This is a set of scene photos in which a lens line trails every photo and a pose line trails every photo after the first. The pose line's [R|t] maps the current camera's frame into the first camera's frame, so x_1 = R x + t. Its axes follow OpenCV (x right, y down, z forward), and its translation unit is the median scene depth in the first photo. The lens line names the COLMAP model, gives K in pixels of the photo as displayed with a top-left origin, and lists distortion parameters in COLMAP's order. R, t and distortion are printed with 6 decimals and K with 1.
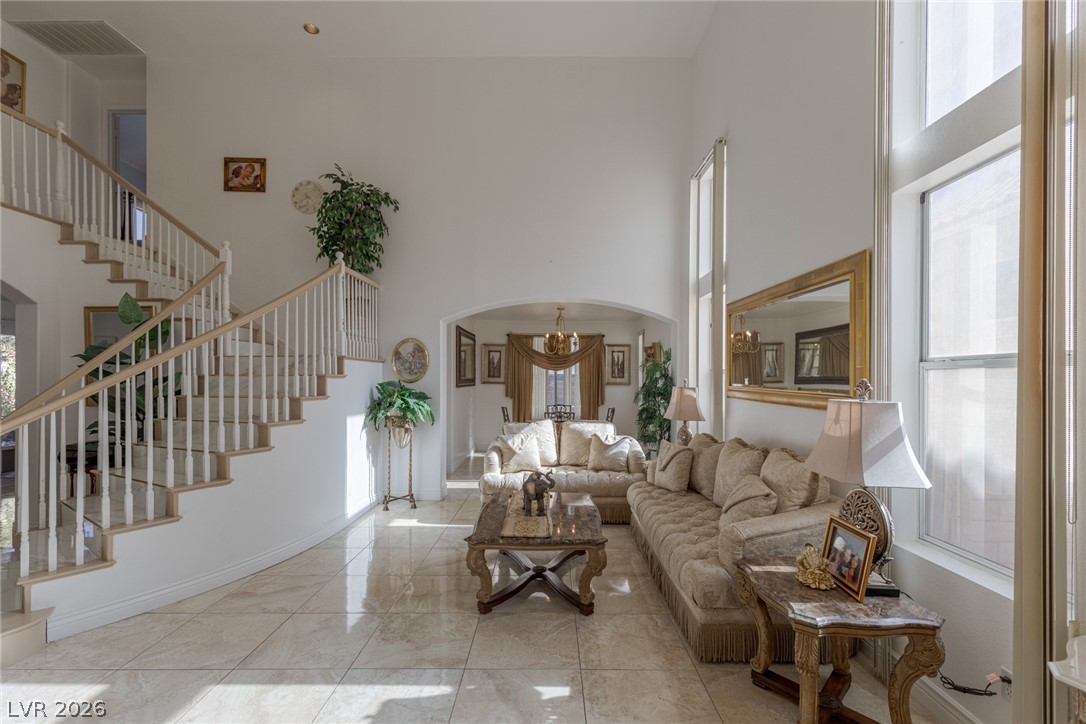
lens RADIAL K [[495.0, 0, 548.0], [0, 495.0, 365.5], [0, 0, 1]] dist [0.008516, -0.001311]
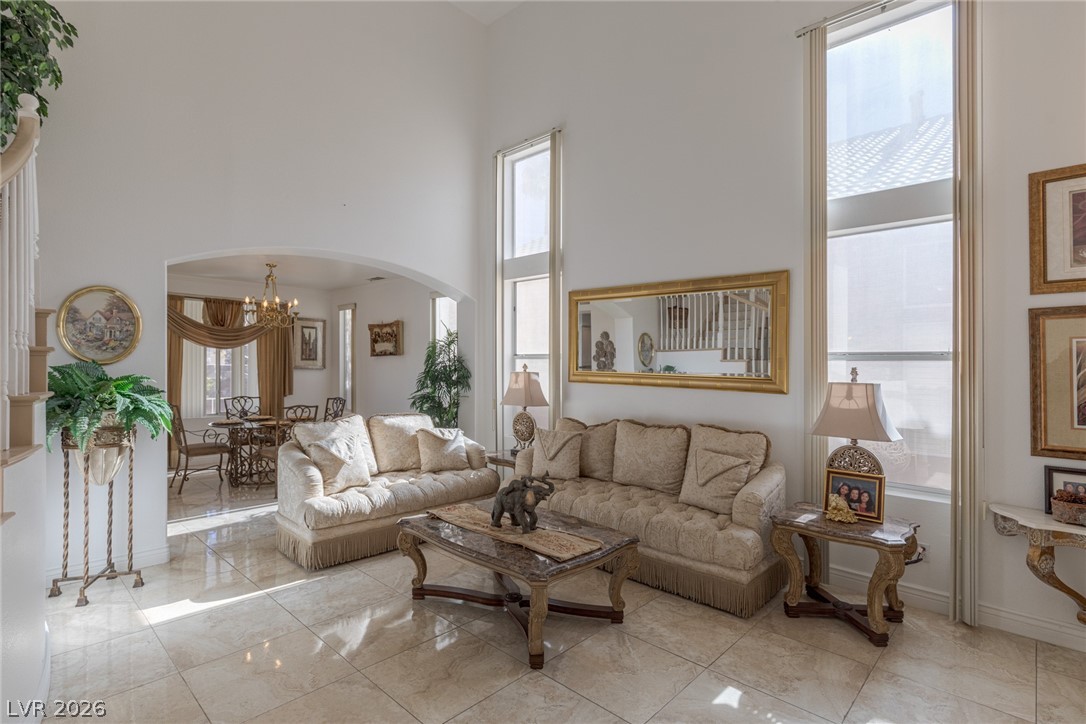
lens RADIAL K [[531.9, 0, 539.5], [0, 531.9, 353.0], [0, 0, 1]] dist [0.003272, -0.000554]
pose [[0.676474, 0.024514, 0.736059, -0.443599], [-0.031117, 0.999505, -0.004691, 0.009628], [-0.735809, -0.019730, 0.676901, 0.266435]]
